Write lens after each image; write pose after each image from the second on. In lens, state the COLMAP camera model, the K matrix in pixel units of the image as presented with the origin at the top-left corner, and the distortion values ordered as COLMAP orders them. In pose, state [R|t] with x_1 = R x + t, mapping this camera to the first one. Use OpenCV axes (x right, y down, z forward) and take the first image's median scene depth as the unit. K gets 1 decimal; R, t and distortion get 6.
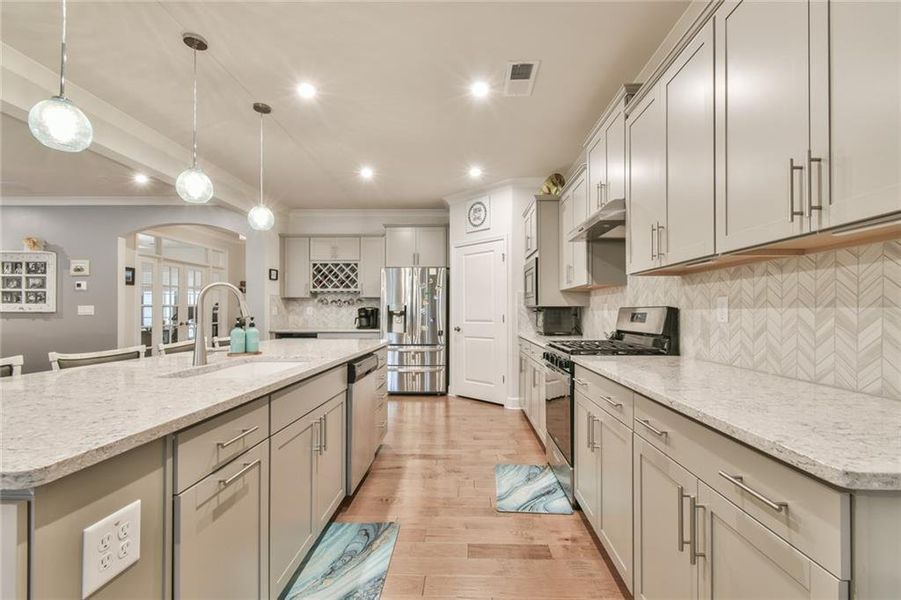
lens RADIAL K [[401.1, 0, 457.2], [0, 401.1, 309.3], [0, 0, 1]] dist [0.001008, 0.000353]
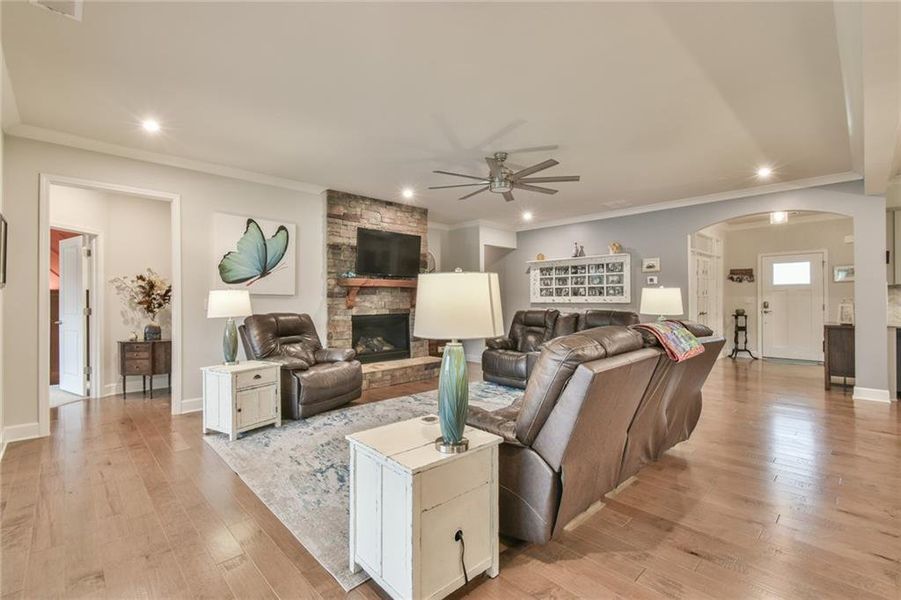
lens RADIAL K [[401.1, 0, 434.4], [0, 401.1, 299.5], [0, 0, 1]] dist [0.001008, 0.000353]
pose [[0.693047, -0.006655, -0.720862, -0.536370], [0.008609, 0.999962, -0.000954, -0.007379], [0.720841, -0.005544, 0.693078, -0.267467]]
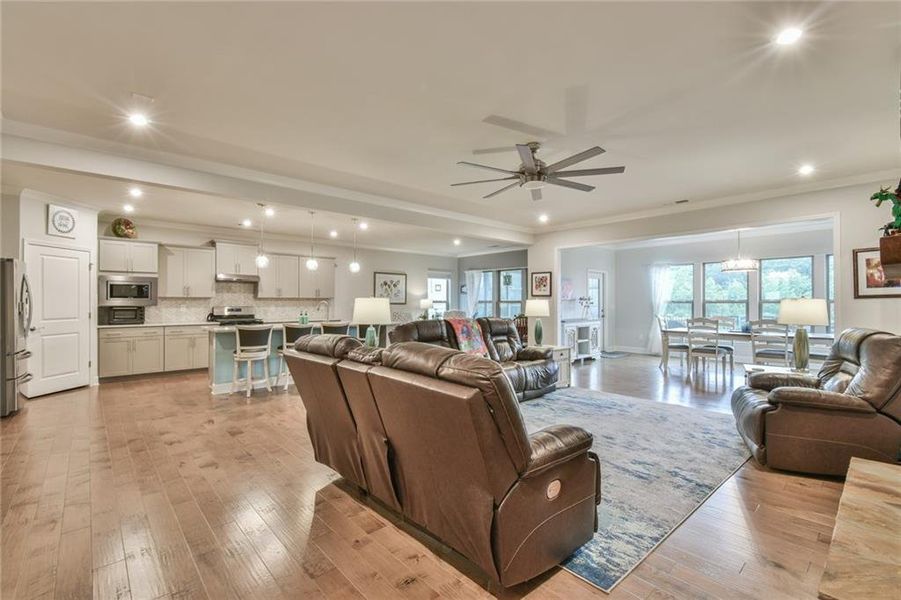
lens RADIAL K [[401.1, 0, 437.8], [0, 401.1, 302.9], [0, 0, 1]] dist [0.001008, 0.000353]
pose [[-0.662375, 0.000745, 0.749172, -1.415595], [-0.003025, 0.999989, -0.003669, -0.014022], [-0.749166, -0.004697, -0.662366, 0.921357]]
